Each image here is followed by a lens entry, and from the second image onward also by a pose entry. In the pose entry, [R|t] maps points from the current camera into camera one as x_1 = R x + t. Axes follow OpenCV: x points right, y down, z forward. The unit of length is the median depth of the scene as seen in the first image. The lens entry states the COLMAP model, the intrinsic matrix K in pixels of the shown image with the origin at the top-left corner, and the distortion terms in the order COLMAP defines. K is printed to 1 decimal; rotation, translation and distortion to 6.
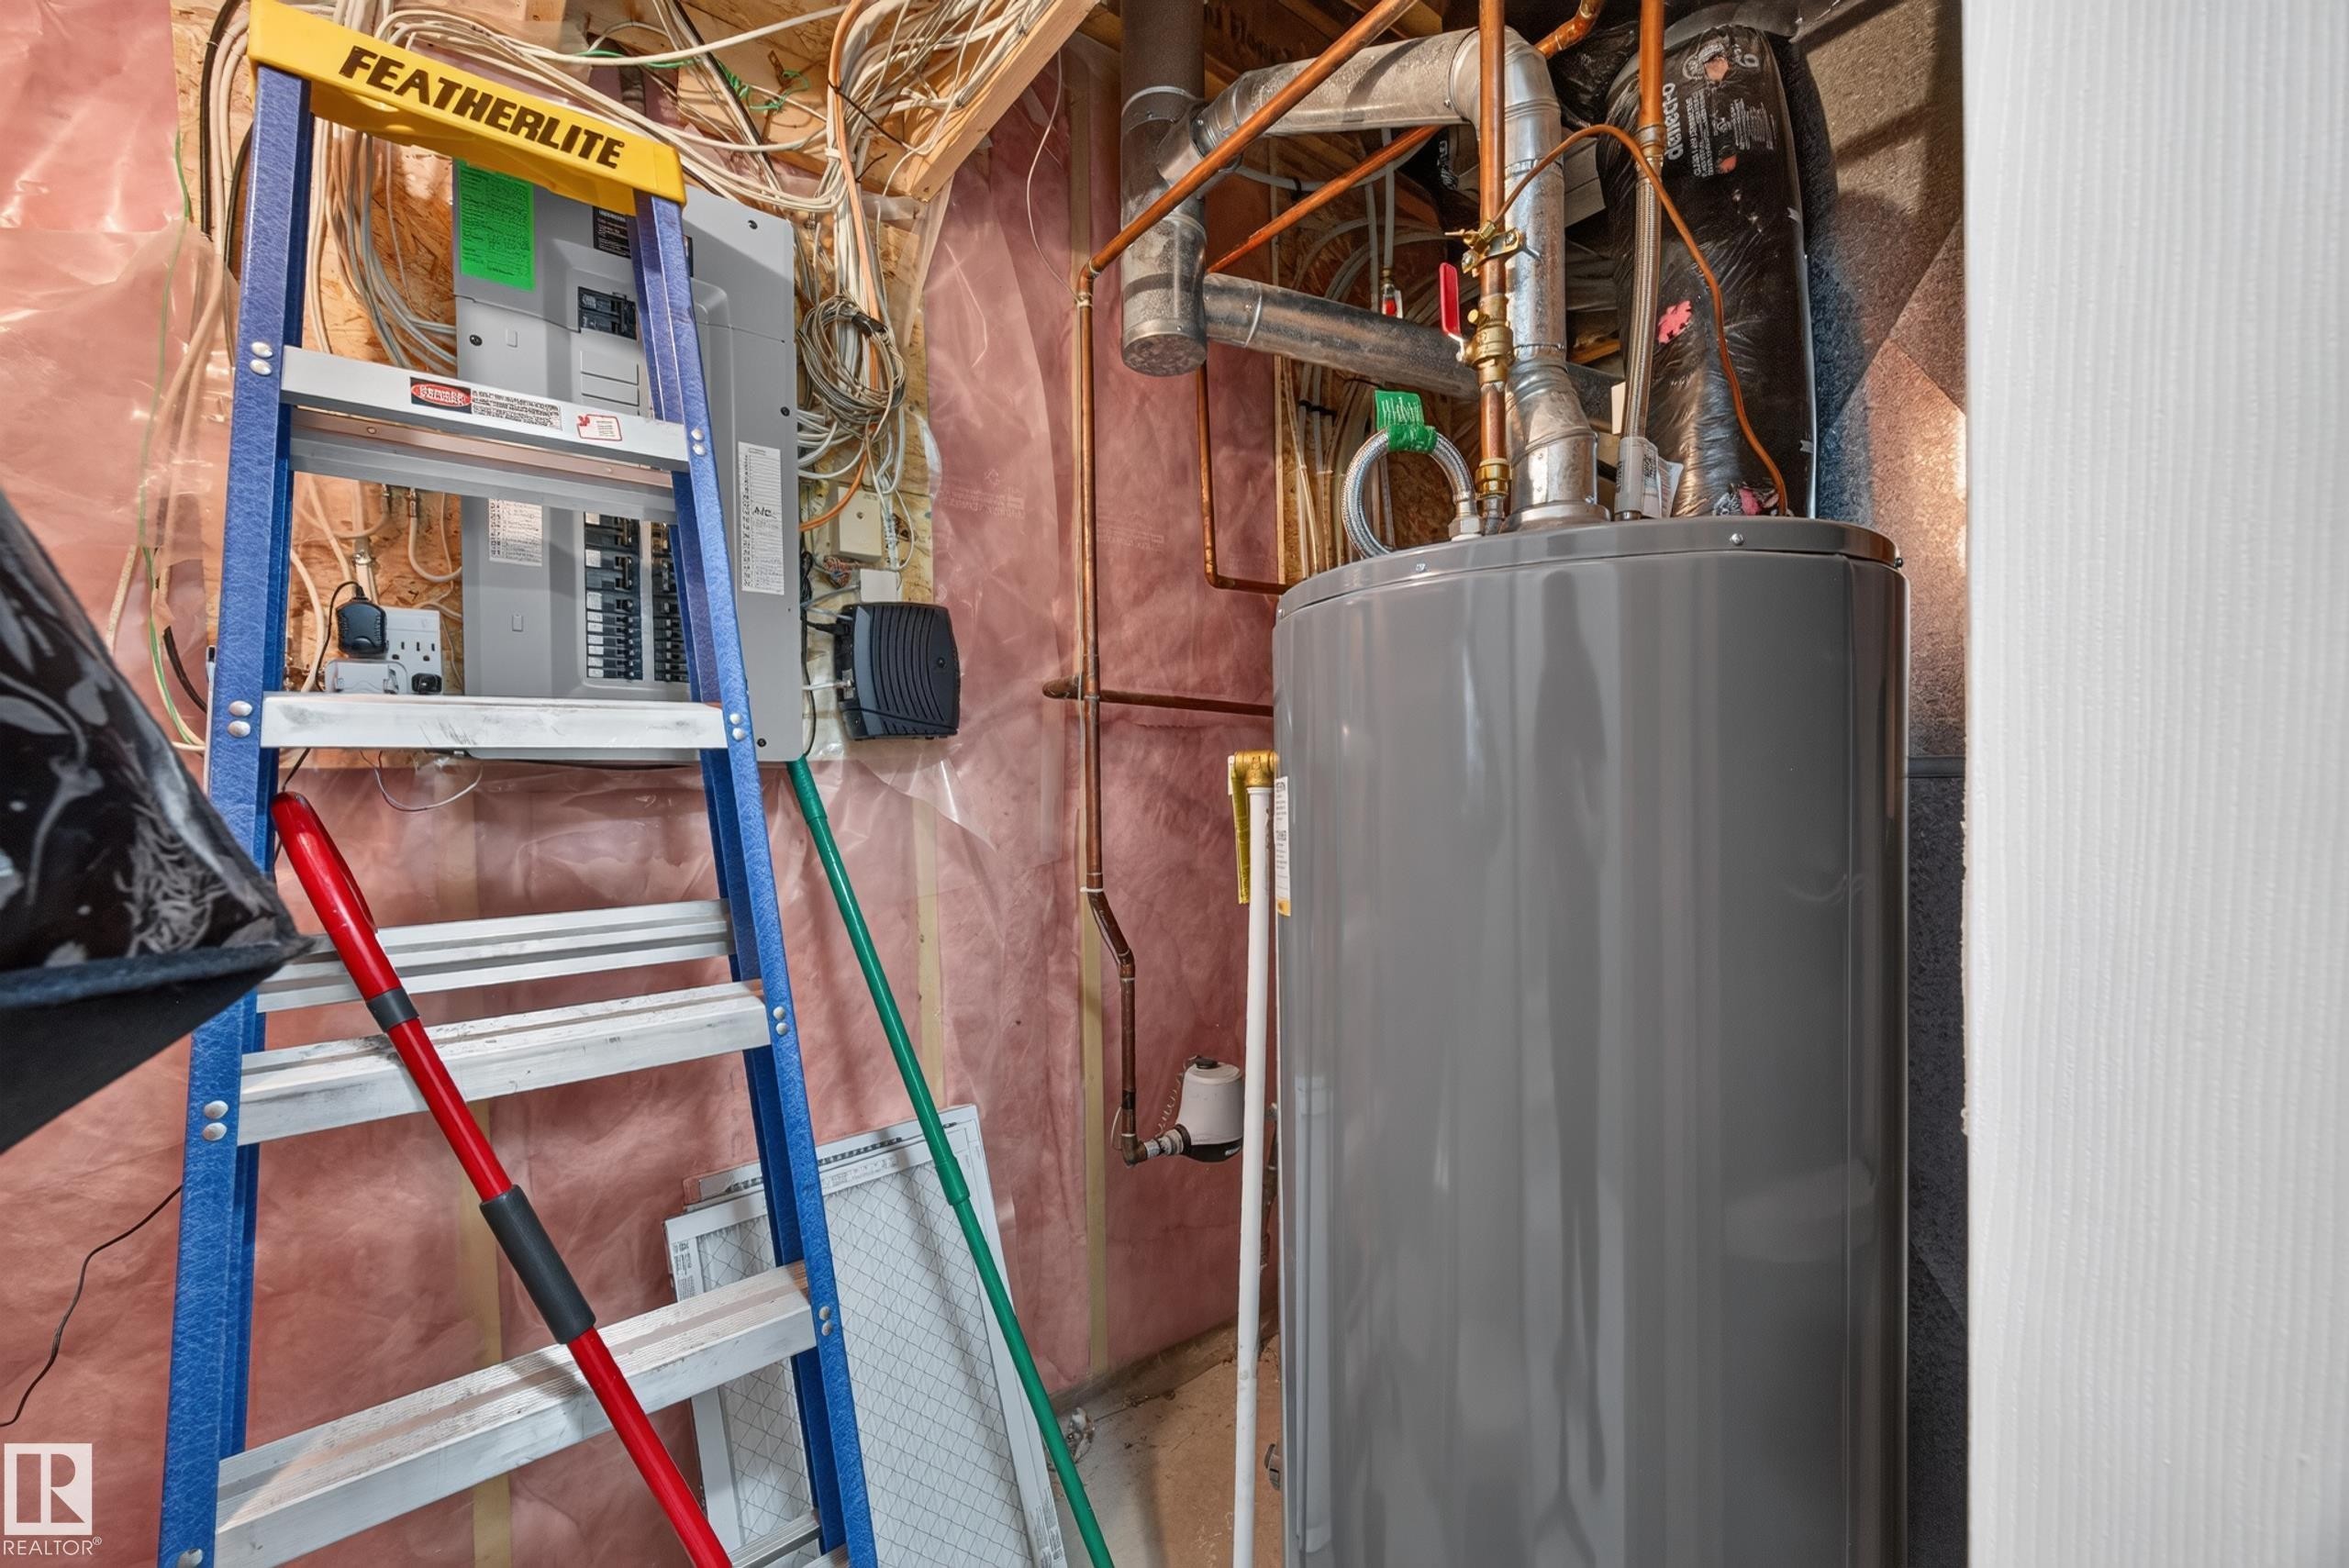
lens RADIAL K [[920.4, 0, 1169.6], [0, 920.4, 757.5], [0, 0, 1]] dist [-0.019545, 0.003852]
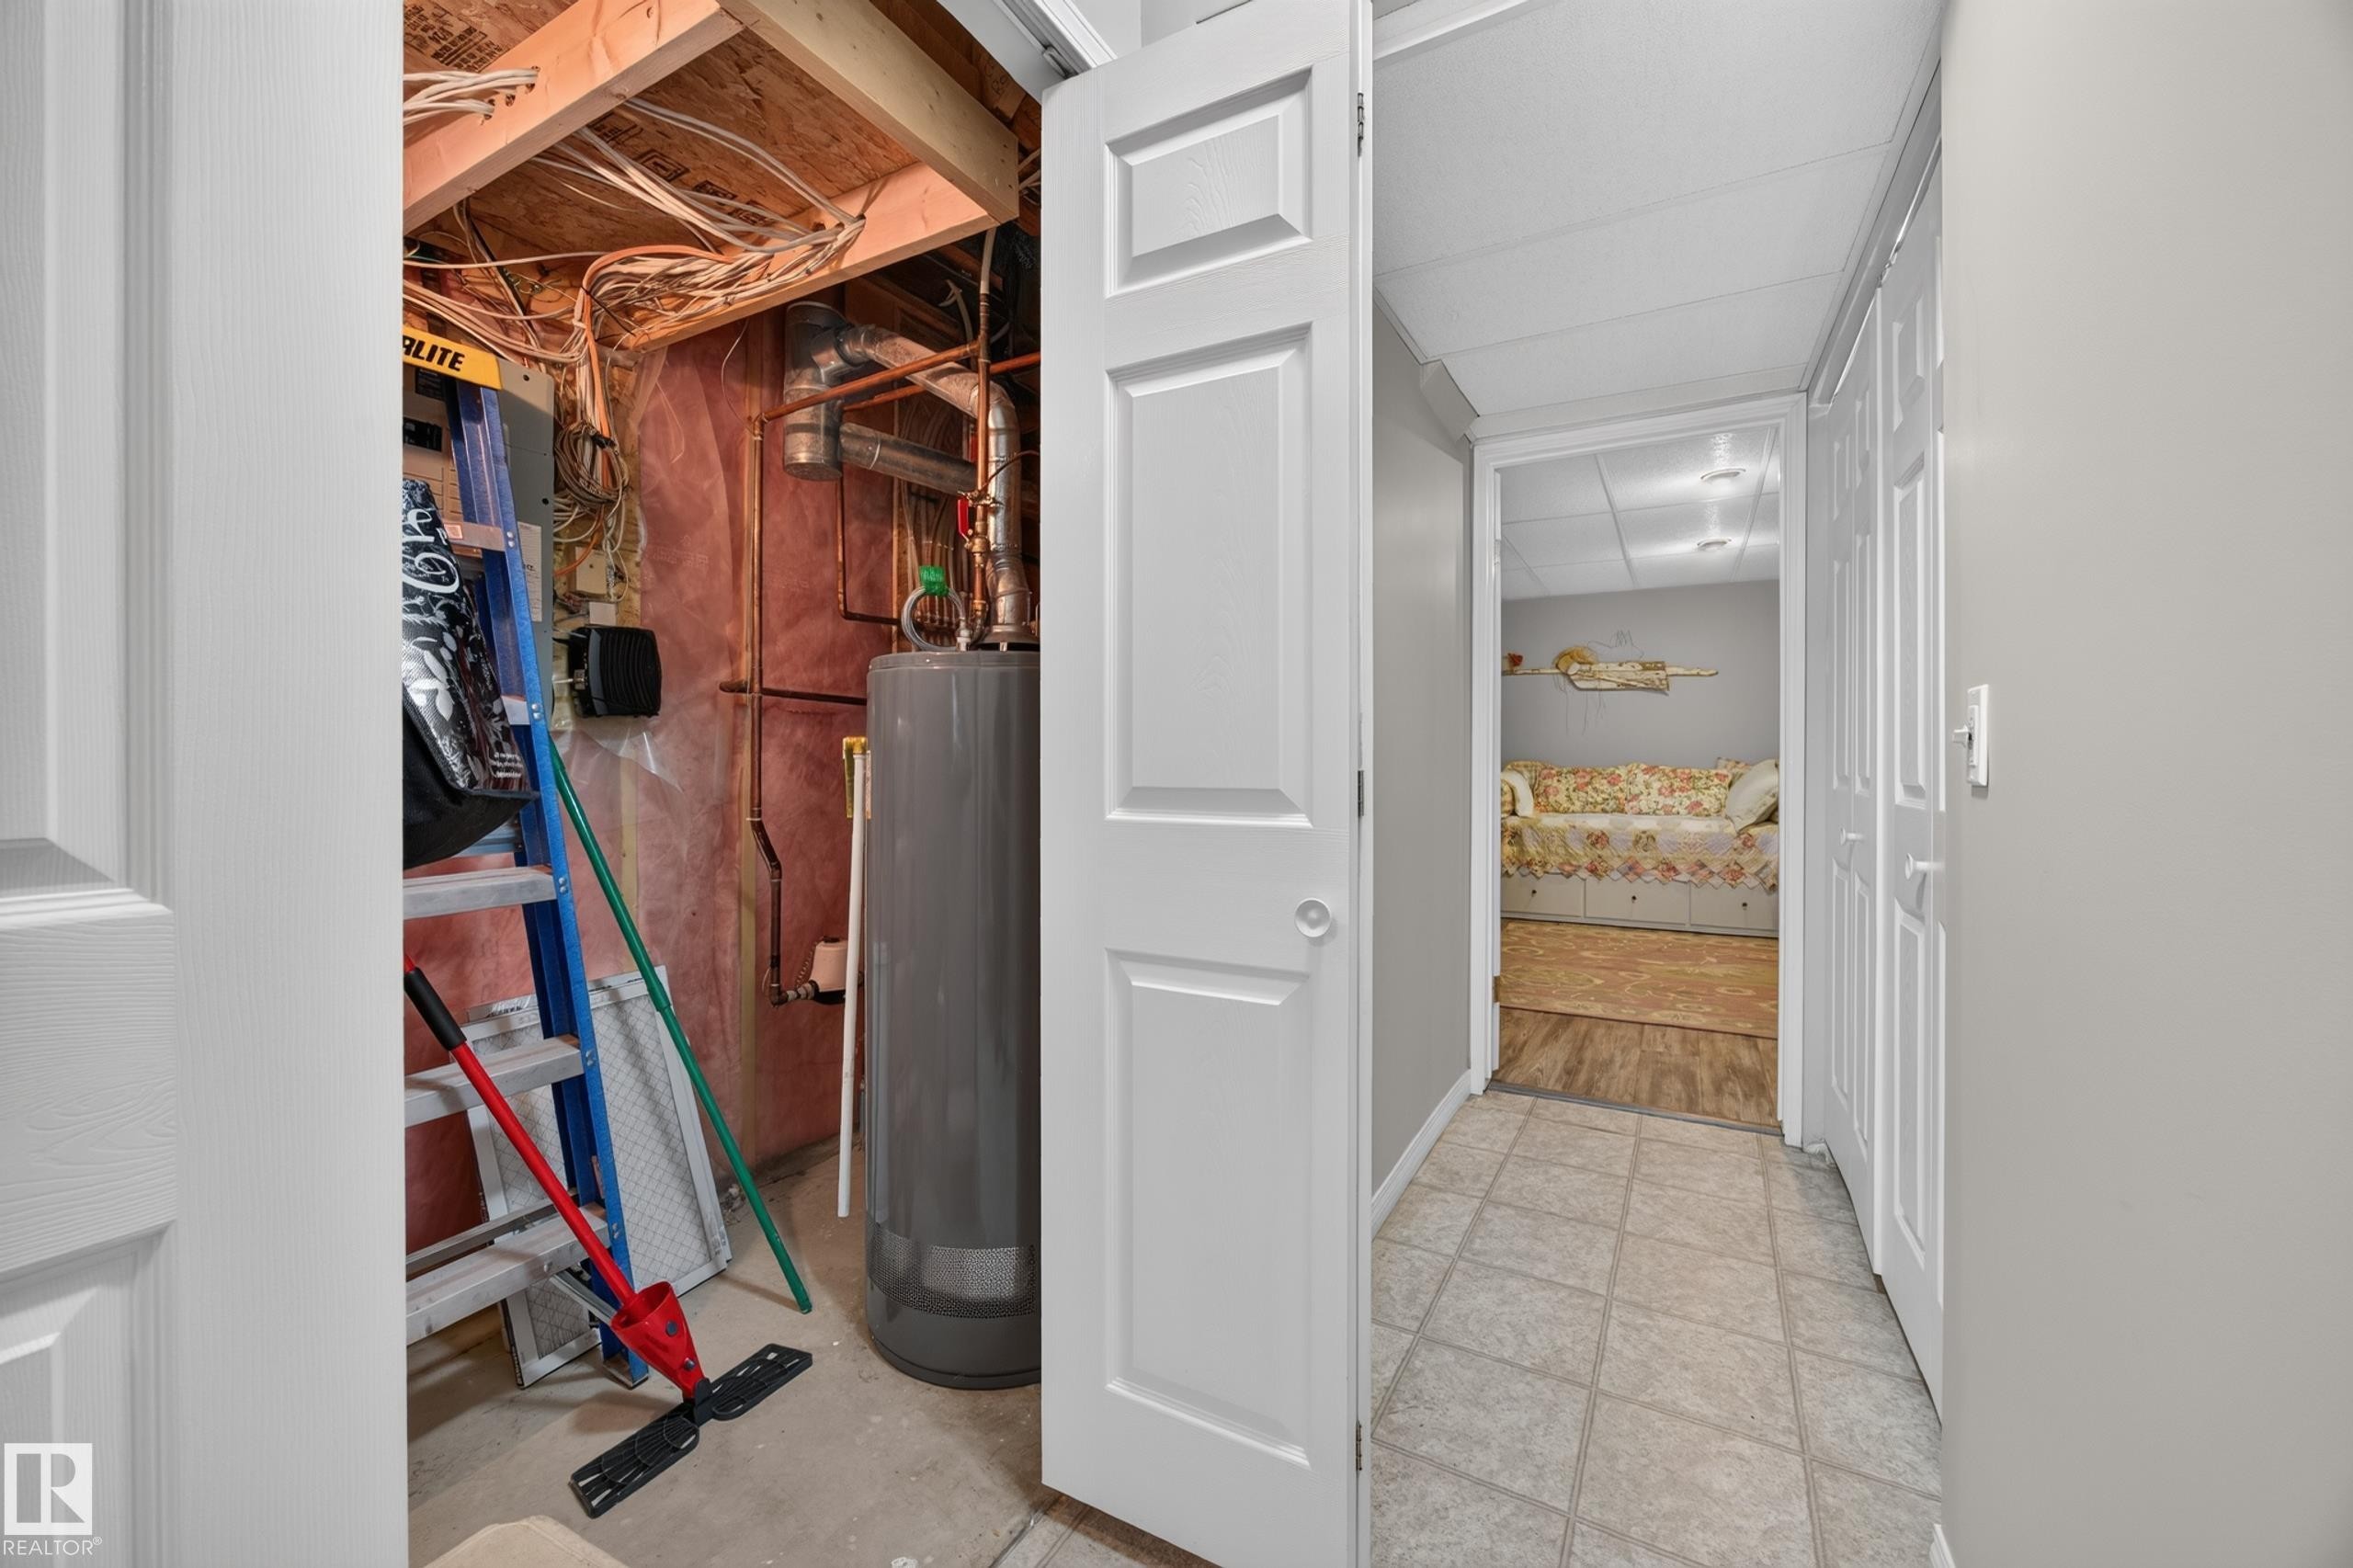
lens RADIAL K [[916.1, 0, 1178.9], [0, 916.1, 766.2], [0, 0, 1]] dist [-0.029259, 0.008402]
pose [[0.926821, 0.021077, 0.374912, 0.002298], [-0.036198, 0.998789, 0.033333, -0.021545], [-0.373756, -0.044465, 0.926461, -0.663708]]
